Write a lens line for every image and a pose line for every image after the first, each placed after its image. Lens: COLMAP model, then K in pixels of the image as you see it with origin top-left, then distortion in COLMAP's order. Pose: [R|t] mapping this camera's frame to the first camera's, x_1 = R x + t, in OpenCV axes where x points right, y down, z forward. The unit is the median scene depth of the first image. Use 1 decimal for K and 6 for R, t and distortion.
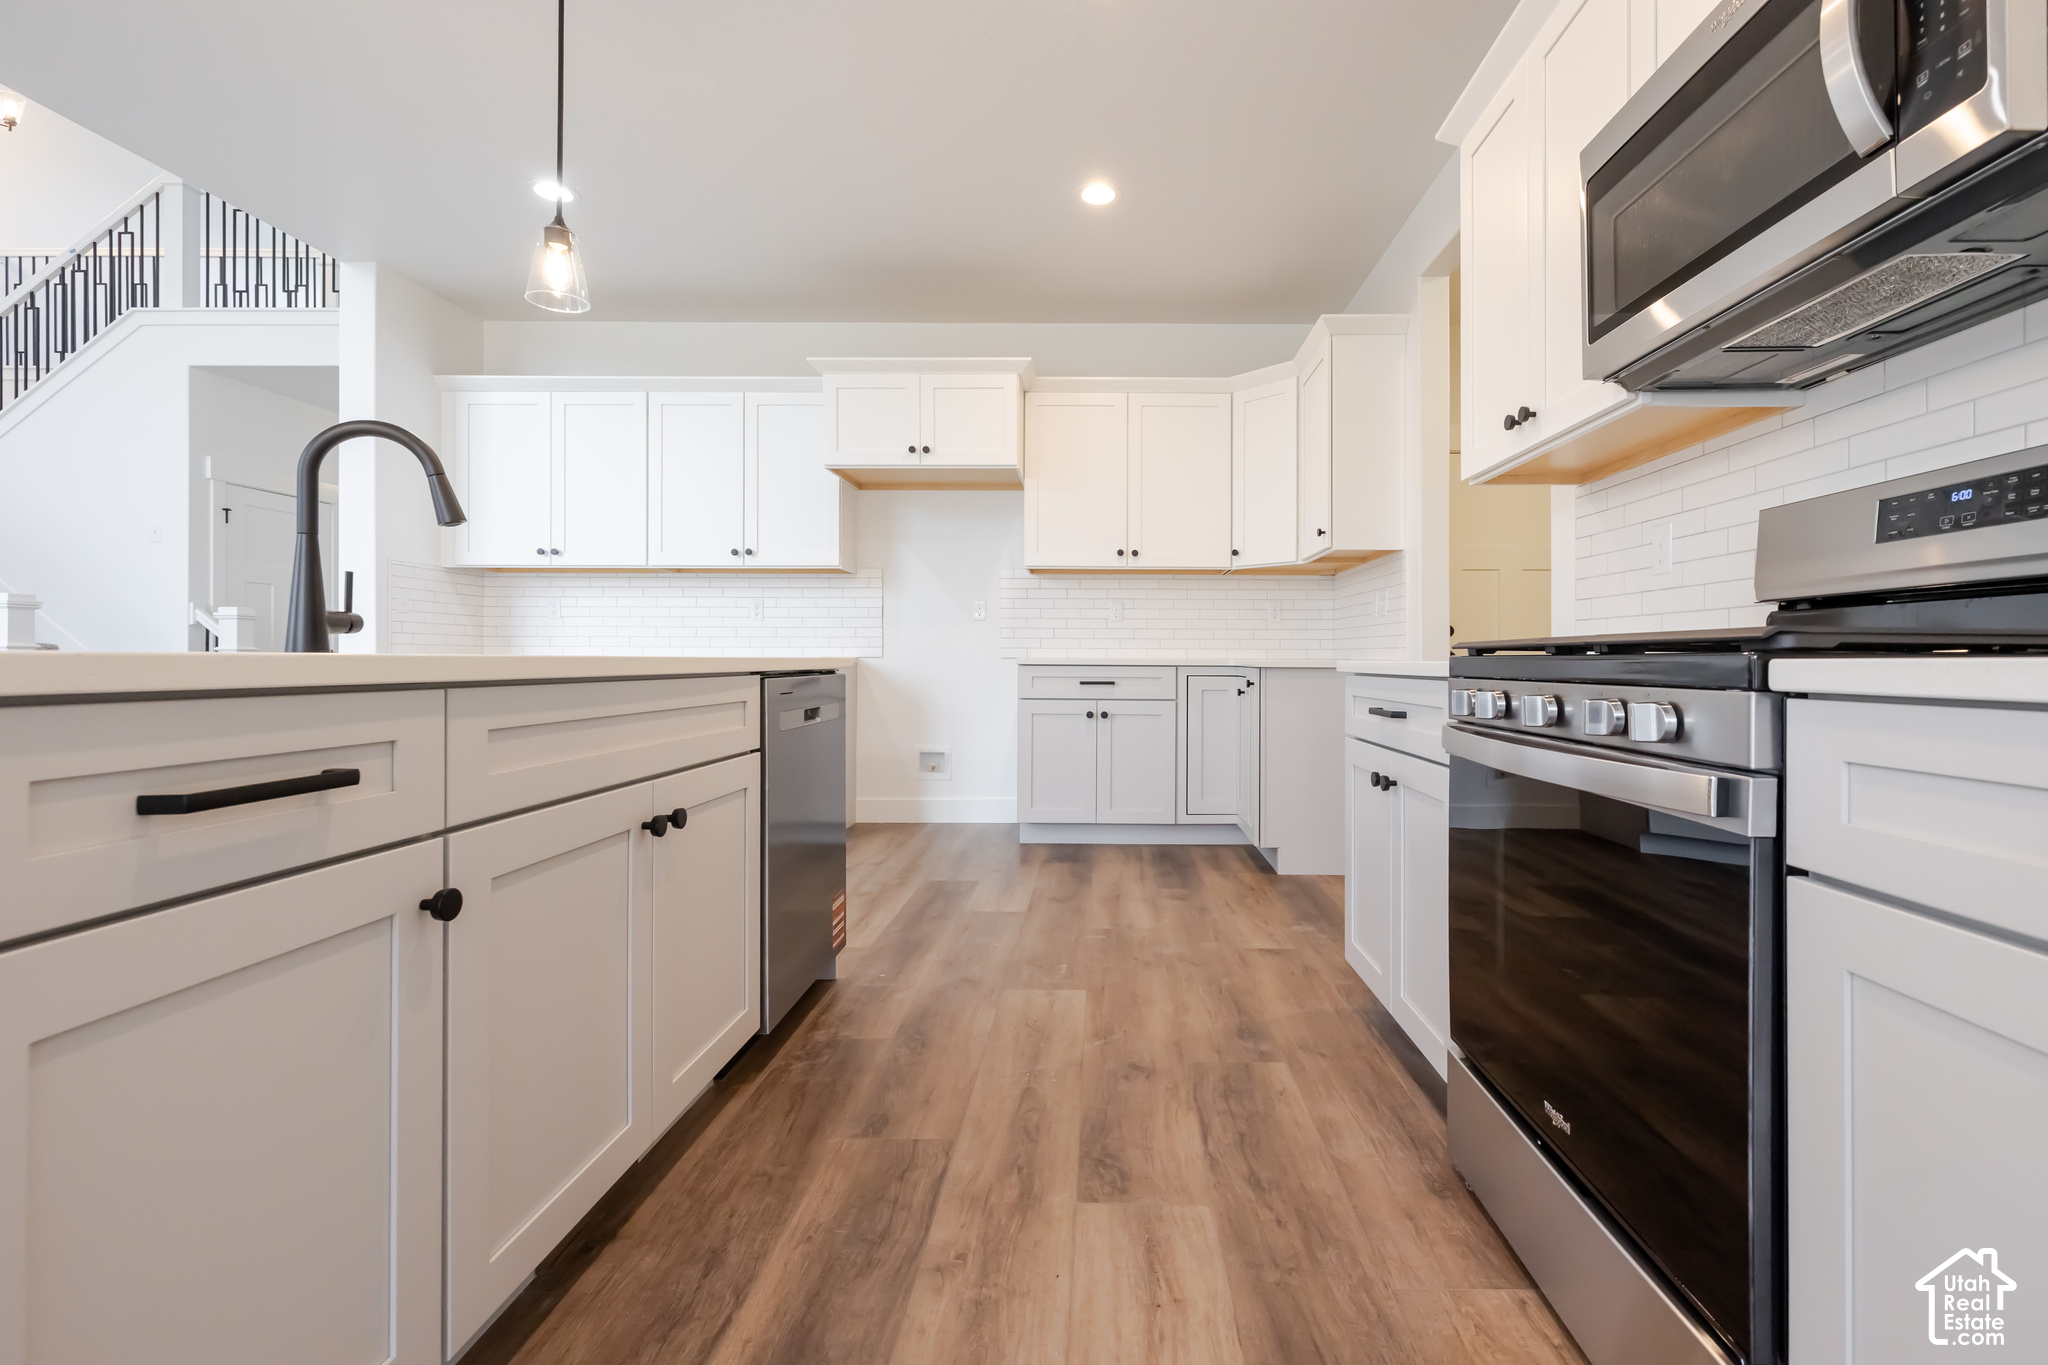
lens RADIAL K [[885.0, 0, 1120.0], [0, 885.0, 664.4], [0, 0, 1]] dist [-0.000510, 0.000713]
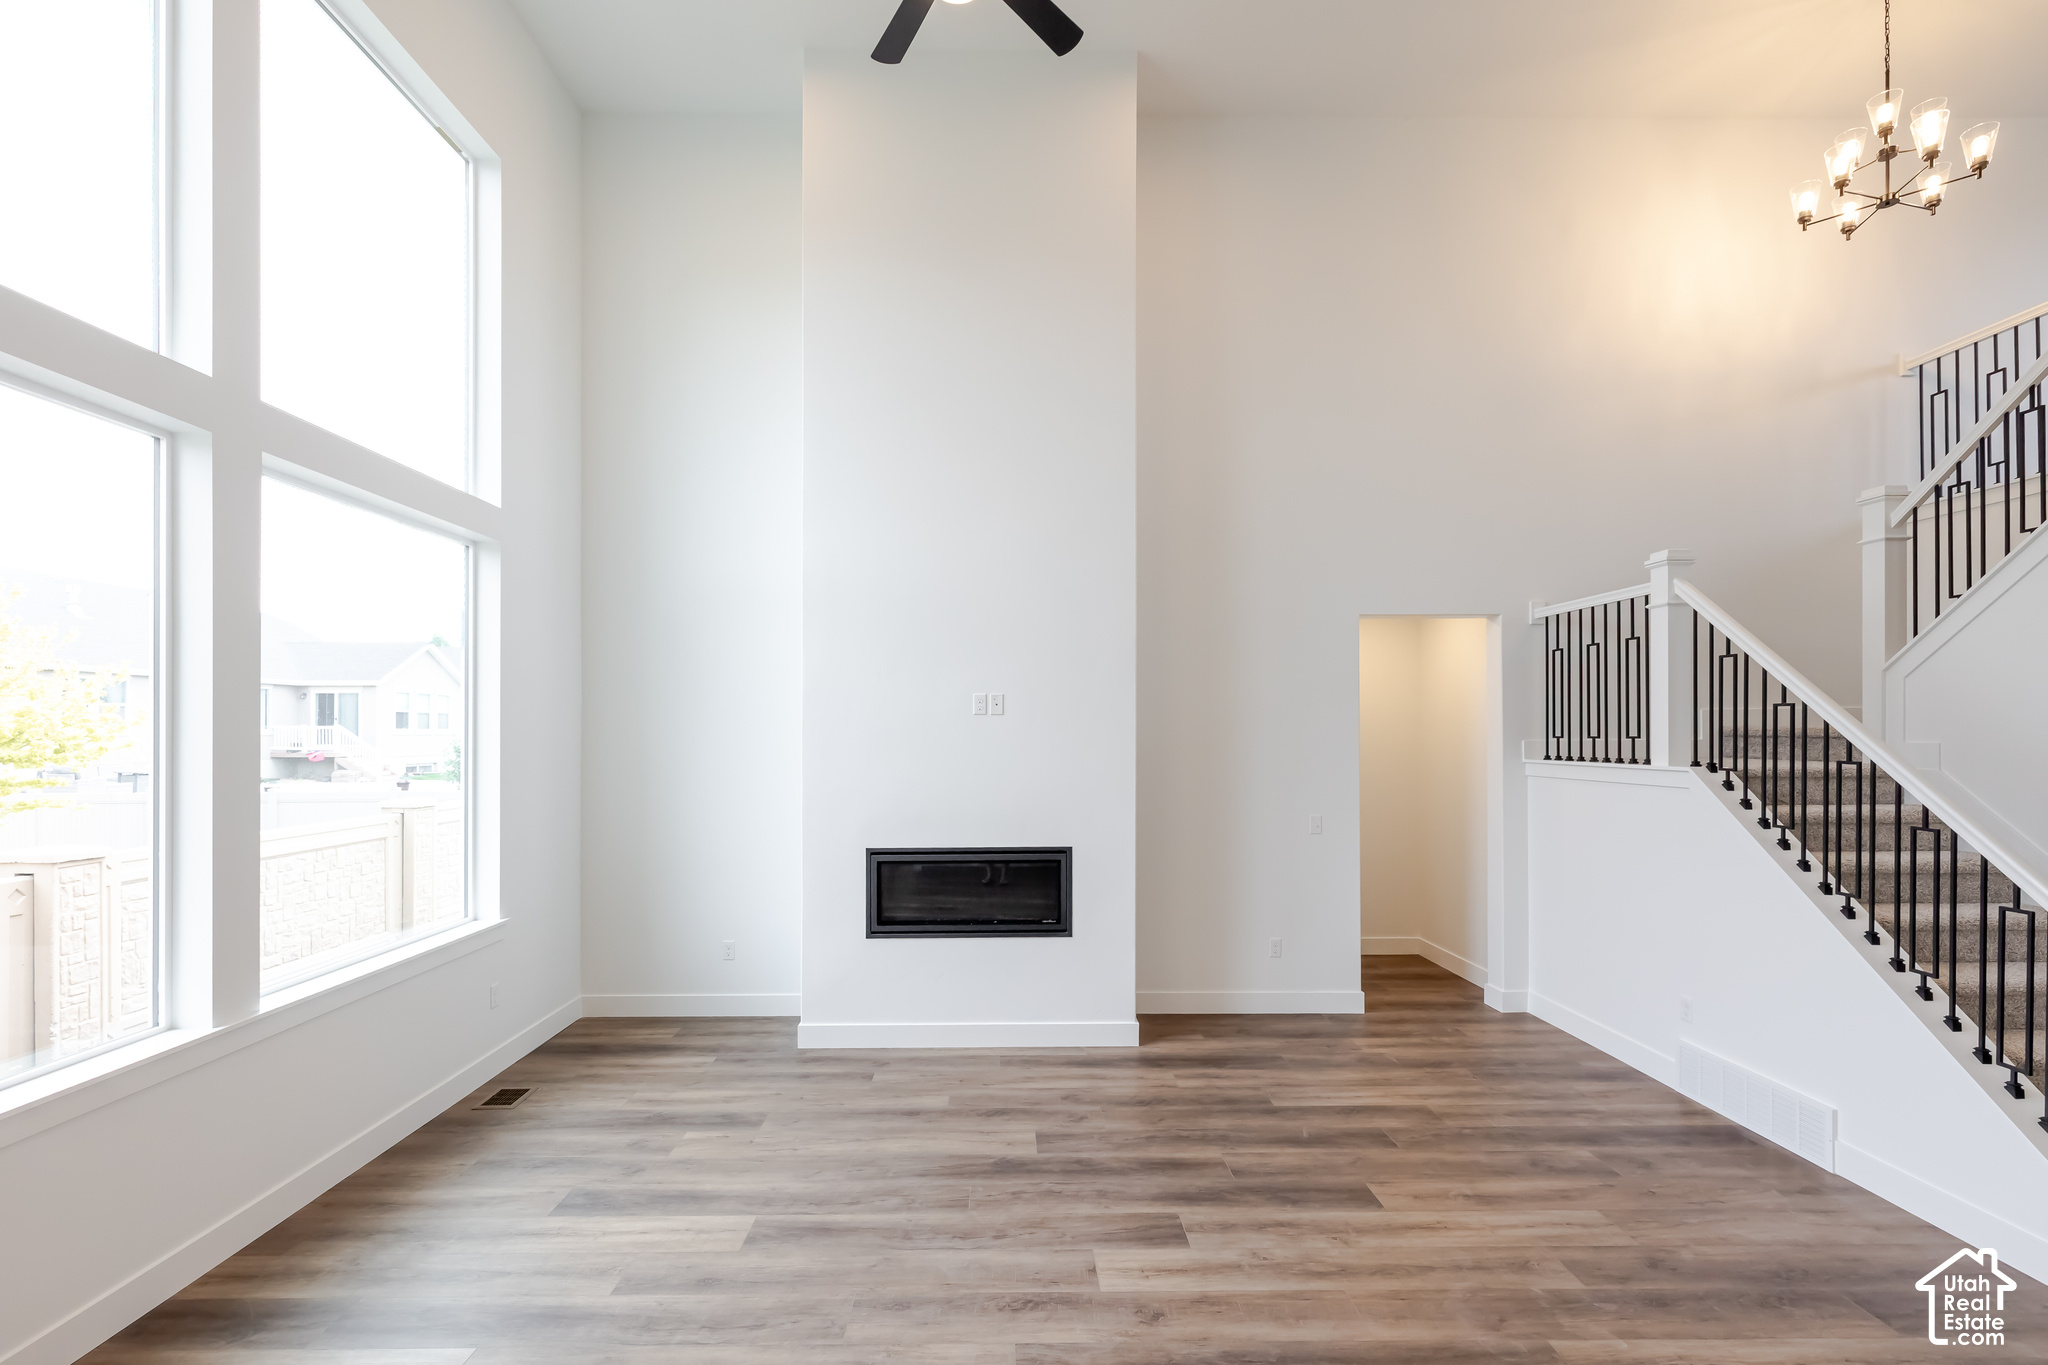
lens RADIAL K [[885.0, 0, 1008.0], [0, 885.0, 731.9], [0, 0, 1]] dist [-0.000510, 0.000713]
pose [[-0.000334, -0.002997, -0.999995, -0.806094], [0.004085, 0.999987, -0.002998, -0.228681], [0.999992, -0.004086, -0.000322, 0.306477]]
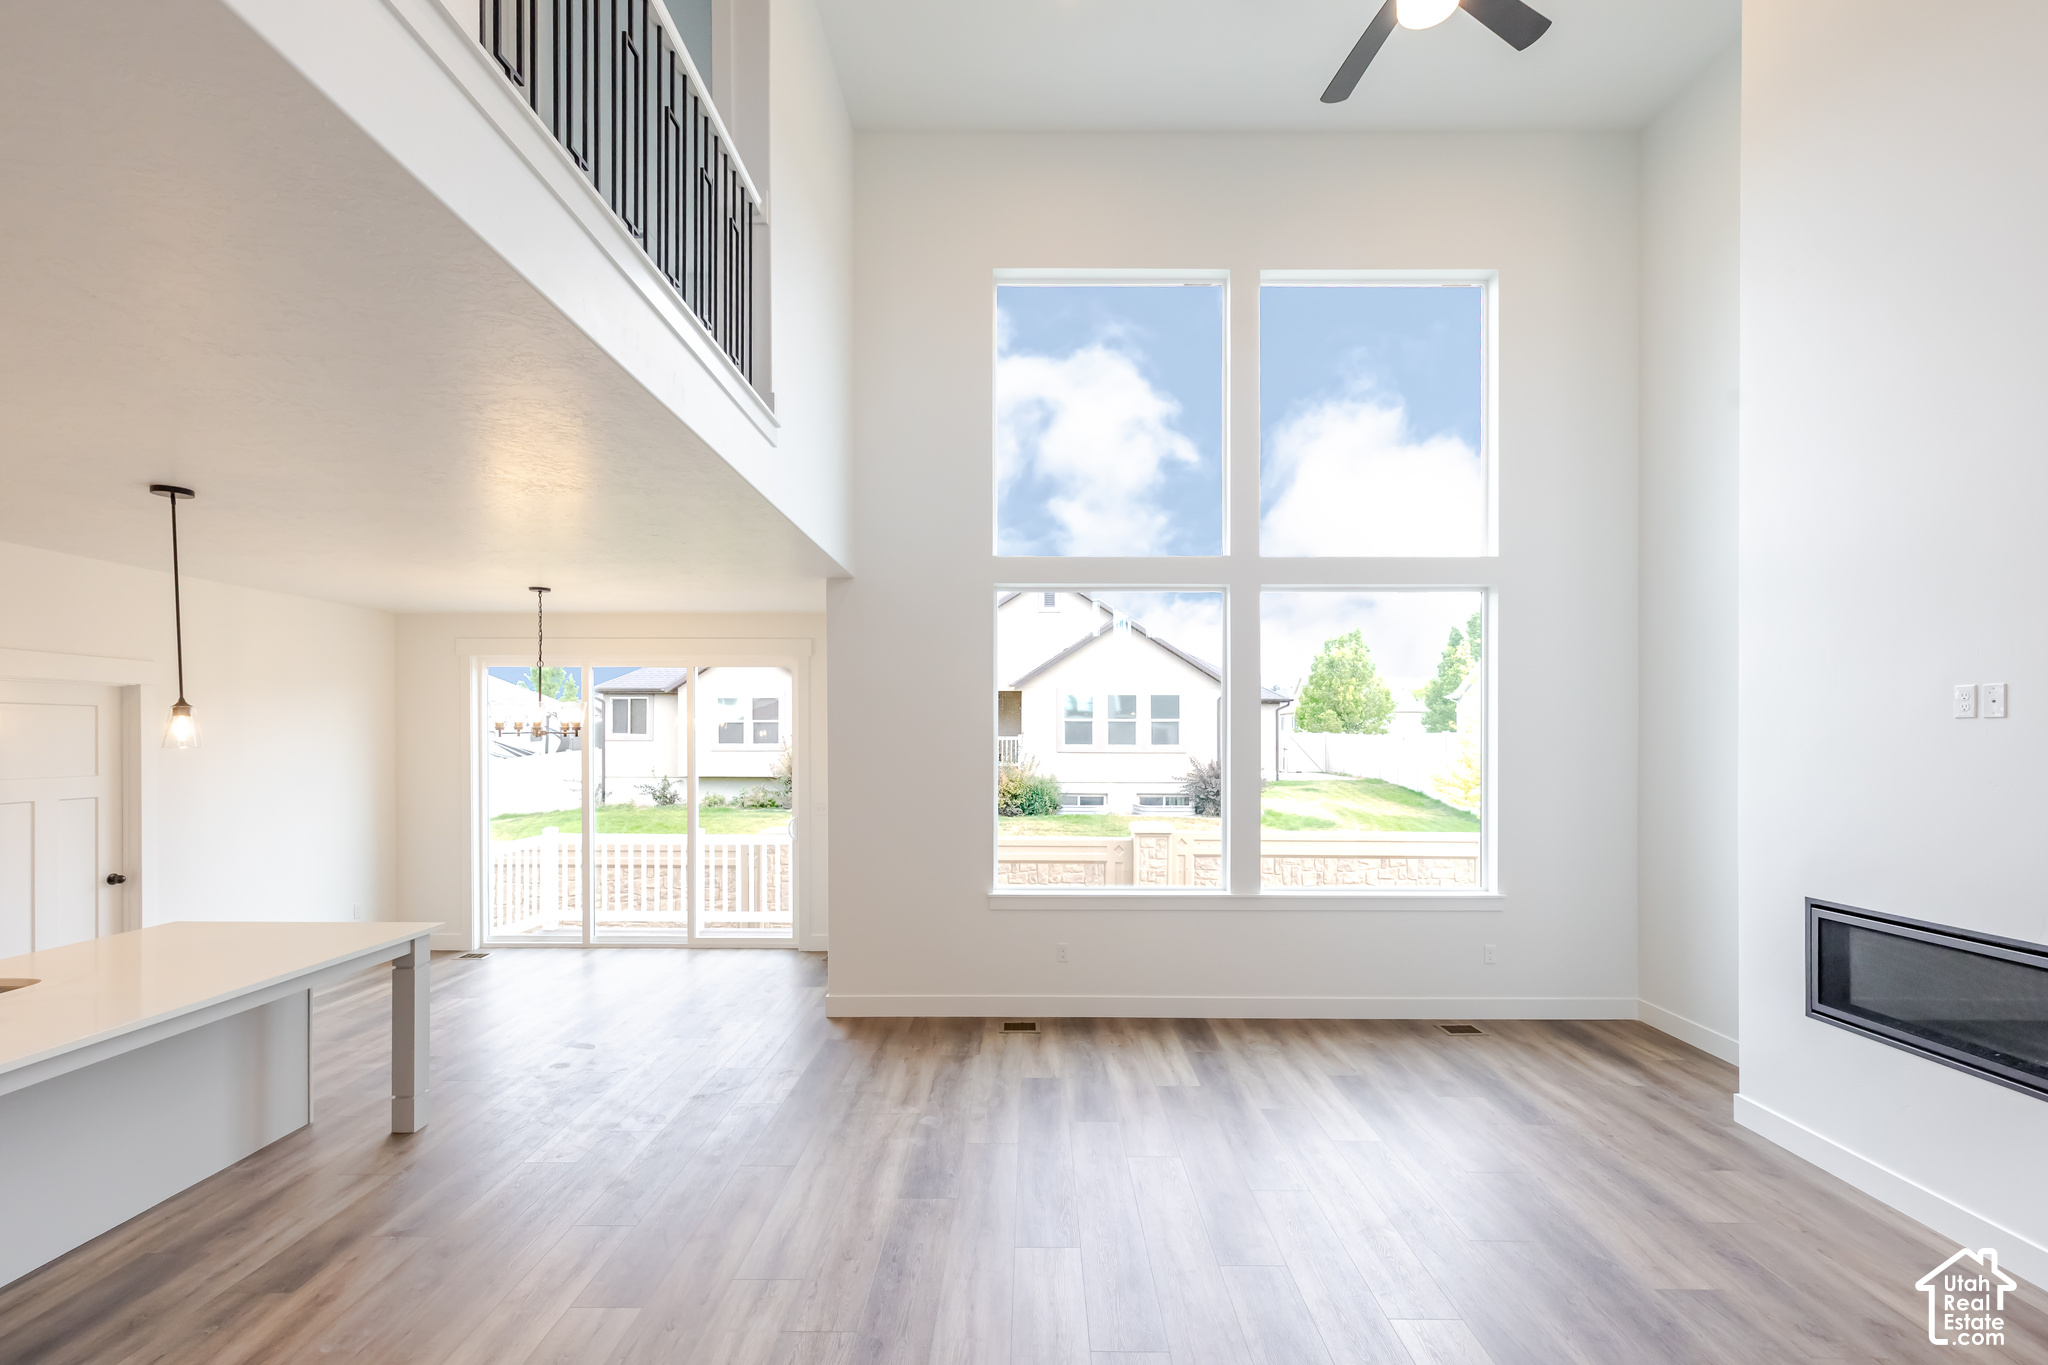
lens RADIAL K [[885.0, 0, 1027.3], [0, 885.0, 727.9], [0, 0, 1]] dist [-0.000510, 0.000713]
pose [[-0.999973, -0.006027, 0.004291, -1.249279], [-0.006061, 0.999951, -0.007810, -0.238670], [-0.004244, -0.007835, -0.999960, 1.108916]]
